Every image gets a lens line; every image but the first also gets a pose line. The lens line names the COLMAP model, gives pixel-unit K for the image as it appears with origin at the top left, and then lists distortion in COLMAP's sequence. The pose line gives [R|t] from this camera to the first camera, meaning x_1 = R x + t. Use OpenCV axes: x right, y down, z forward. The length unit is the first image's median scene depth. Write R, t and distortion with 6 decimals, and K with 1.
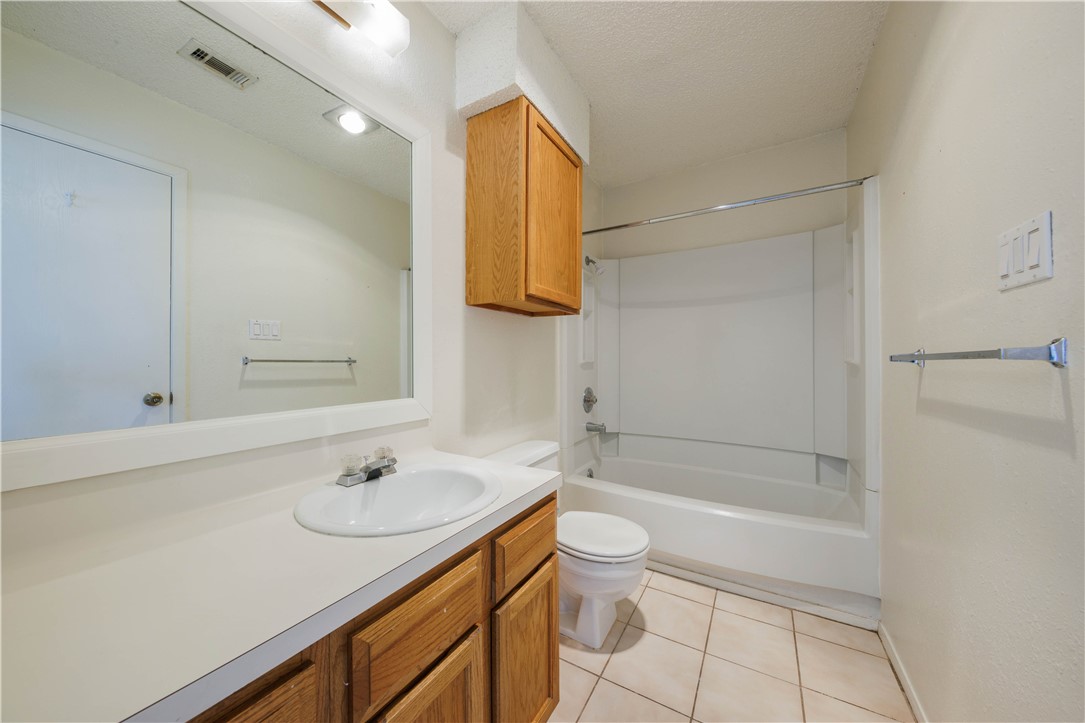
lens RADIAL K [[379.8, 0, 538.3], [0, 379.8, 358.0], [0, 0, 1]] dist [0.007466, -0.005814]
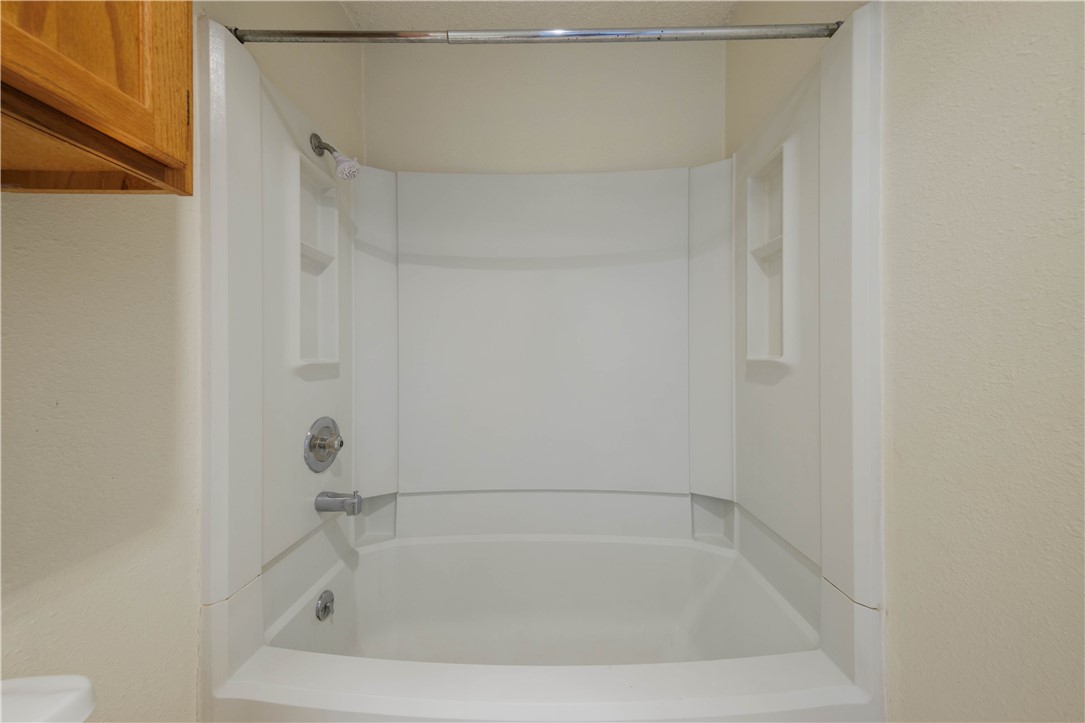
lens RADIAL K [[370.5, 0, 549.6], [0, 370.5, 359.2], [0, 0, 1]] dist [0.008570, -0.005068]
pose [[0.867502, -0.002373, 0.497429, 0.149025], [0.001454, 0.999996, 0.002234, 0.005103], [-0.497432, -0.001215, 0.867502, 0.466632]]
